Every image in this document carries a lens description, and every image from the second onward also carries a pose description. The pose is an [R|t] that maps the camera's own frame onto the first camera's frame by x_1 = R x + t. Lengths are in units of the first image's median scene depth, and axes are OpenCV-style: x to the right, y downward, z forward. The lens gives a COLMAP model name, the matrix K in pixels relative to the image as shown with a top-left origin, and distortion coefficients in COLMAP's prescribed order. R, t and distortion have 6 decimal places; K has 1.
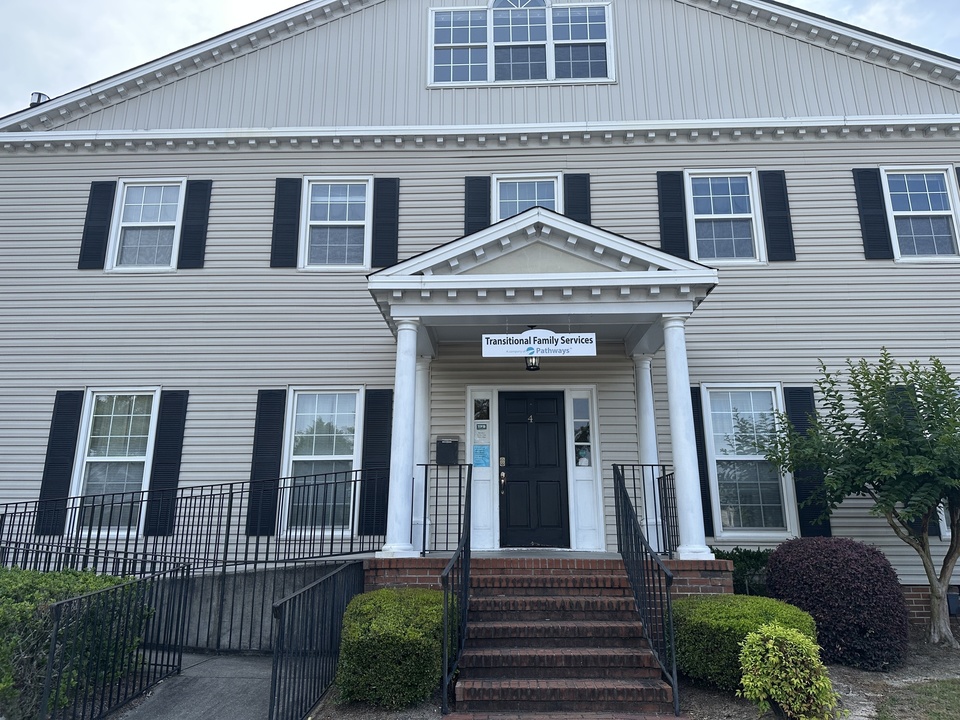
lens RADIAL K [[667.9, 0, 480.0], [0, 667.9, 360.0], [0, 0, 1]] dist [0.000364, -0.005543]
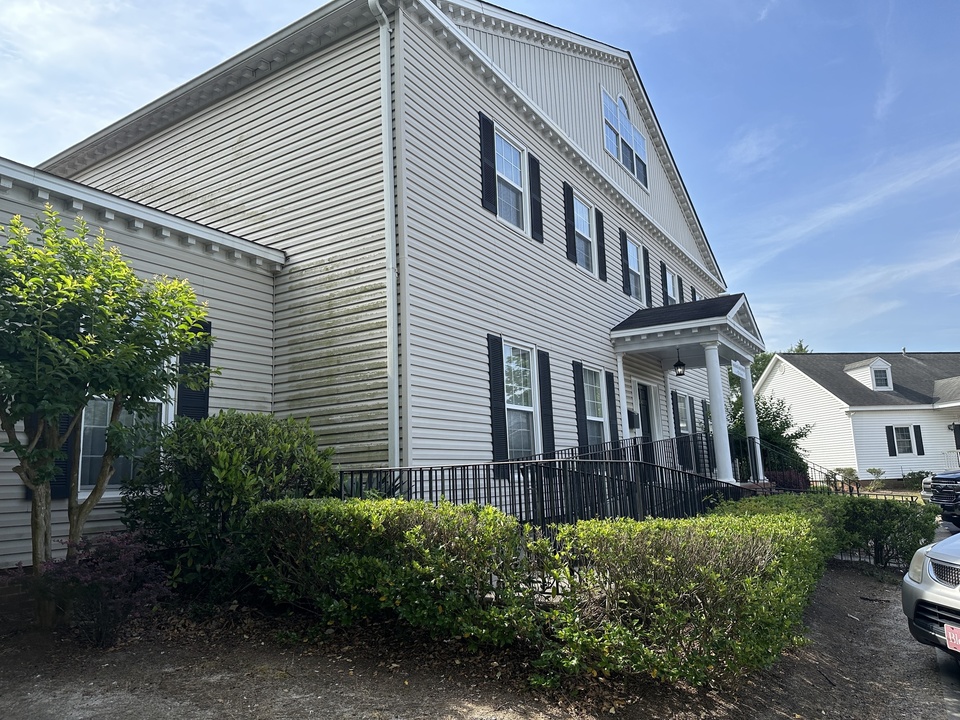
lens RADIAL K [[669.1, 0, 480.0], [0, 669.1, 377.0], [0, 0, 1]] dist [0.002203, -0.000086]
pose [[0.508348, 0.118200, 0.853001, -1.456565], [-0.185679, 0.982281, -0.025458, 0.135357], [-0.840896, -0.145442, 0.521288, 0.494770]]
